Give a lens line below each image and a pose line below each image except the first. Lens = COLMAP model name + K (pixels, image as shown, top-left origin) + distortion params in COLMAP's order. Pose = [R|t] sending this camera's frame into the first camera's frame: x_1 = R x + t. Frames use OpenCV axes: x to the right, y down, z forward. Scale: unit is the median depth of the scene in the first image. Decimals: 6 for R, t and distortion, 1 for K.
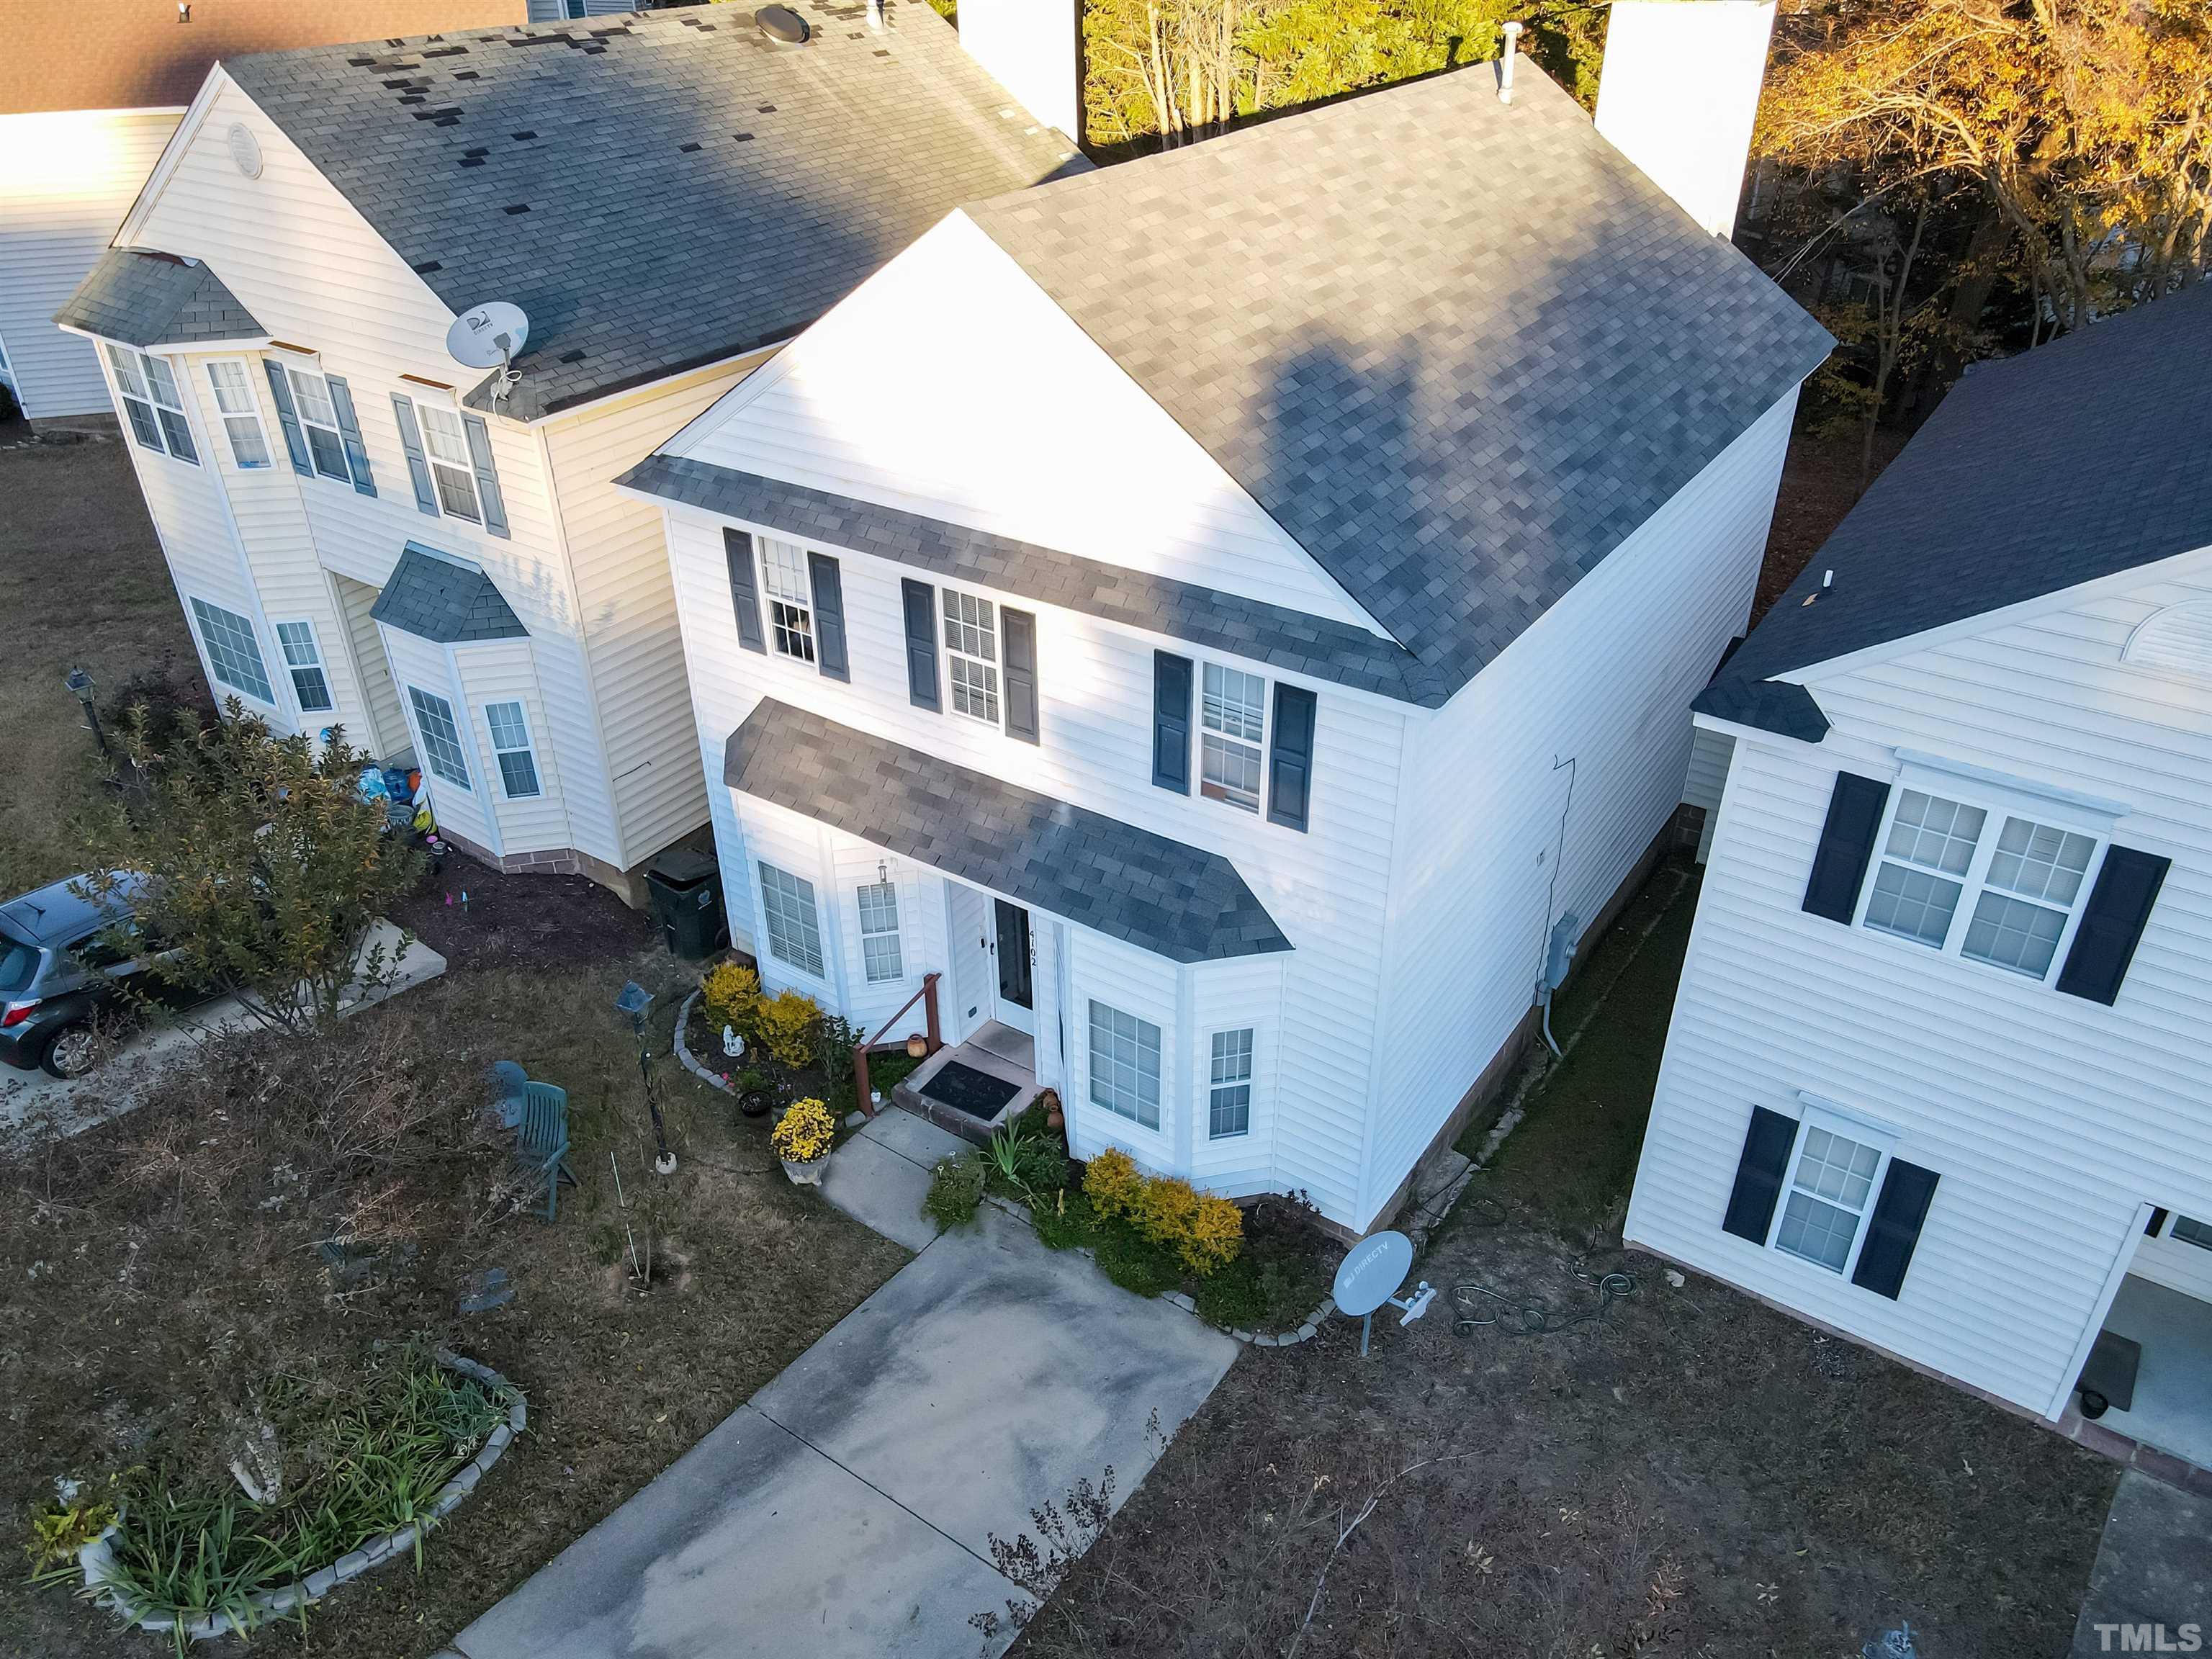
lens RADIAL K [[1636.2, 0, 1104.8], [0, 1636.2, 834.4], [0, 0, 1]] dist [0.003783, 0.018079]
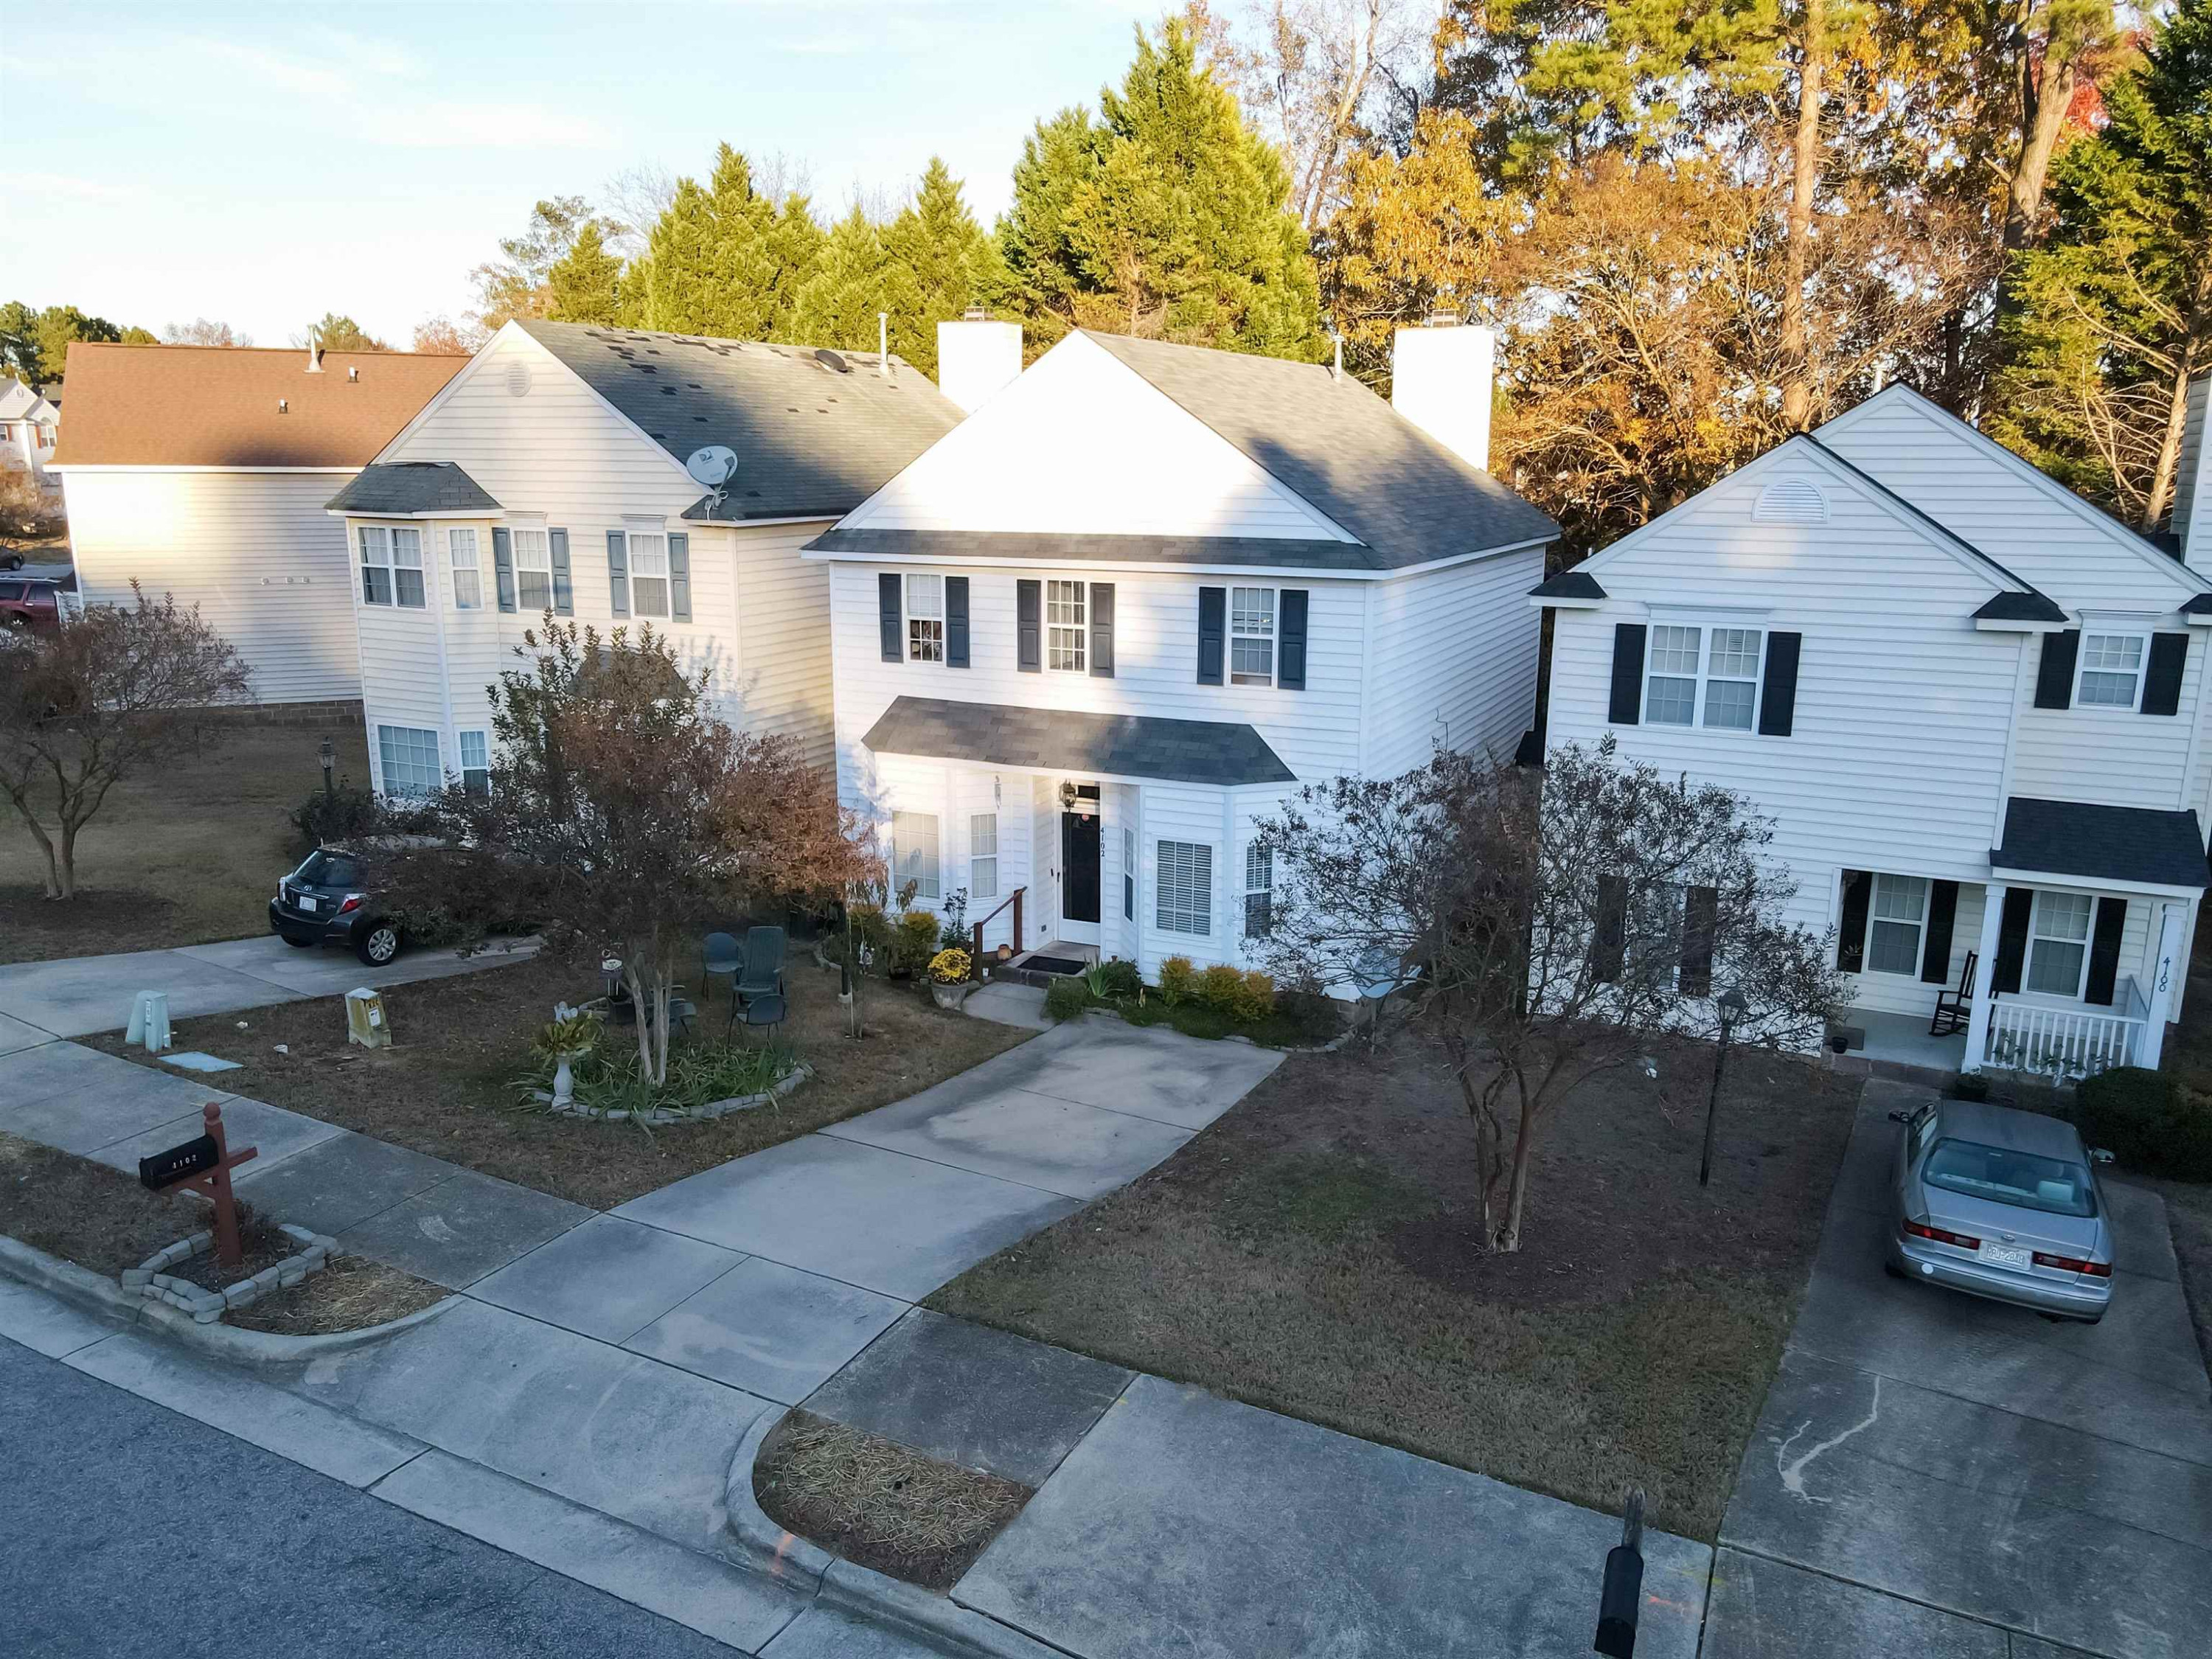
lens RADIAL K [[1638.5, 0, 1099.3], [0, 1638.5, 835.7], [0, 0, 1]] dist [0.000682, 0.019785]
pose [[0.988473, -0.020438, 0.150010, -0.287150], [0.067516, 0.946369, -0.315953, 0.567958], [-0.135508, 0.322440, 0.936841, -0.376020]]
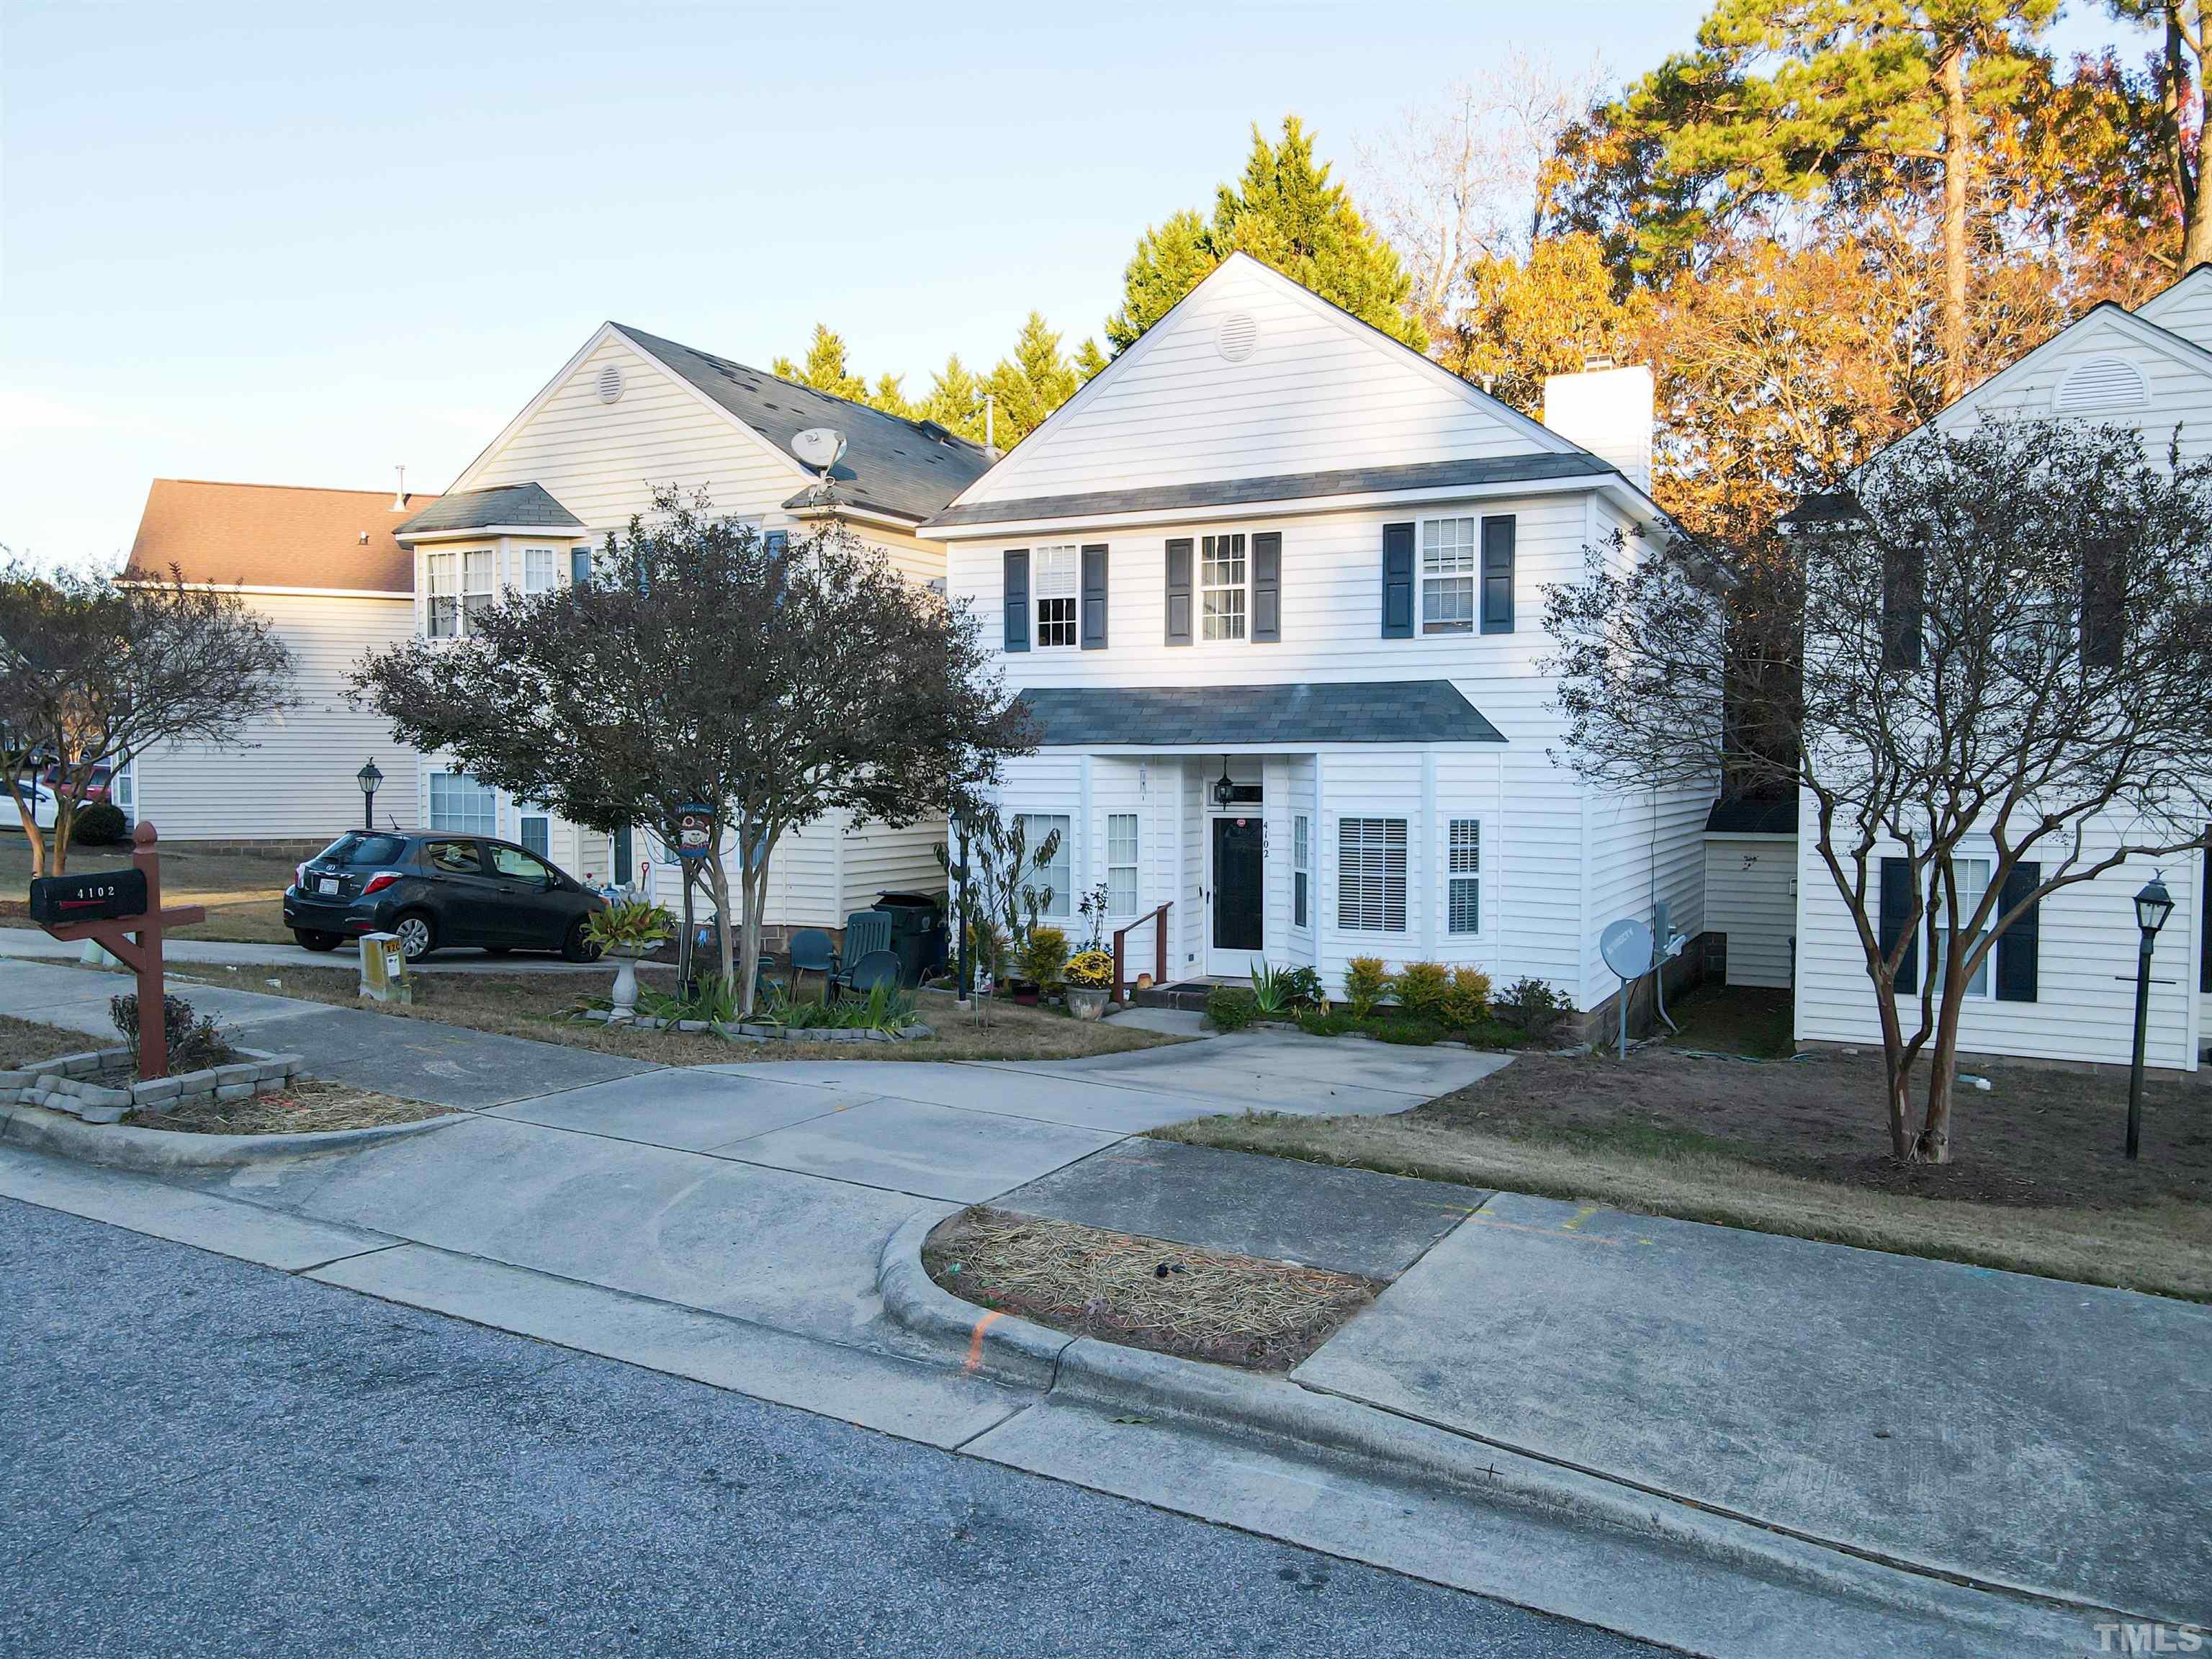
lens RADIAL K [[1636.2, 0, 1097.6], [0, 1636.2, 831.8], [0, 0, 1]] dist [0.003783, 0.018079]
pose [[0.992785, 0.008246, 0.119626, -0.341934], [0.051994, 0.869366, -0.491425, 0.715008], [-0.108051, 0.494099, 0.862665, -0.031143]]
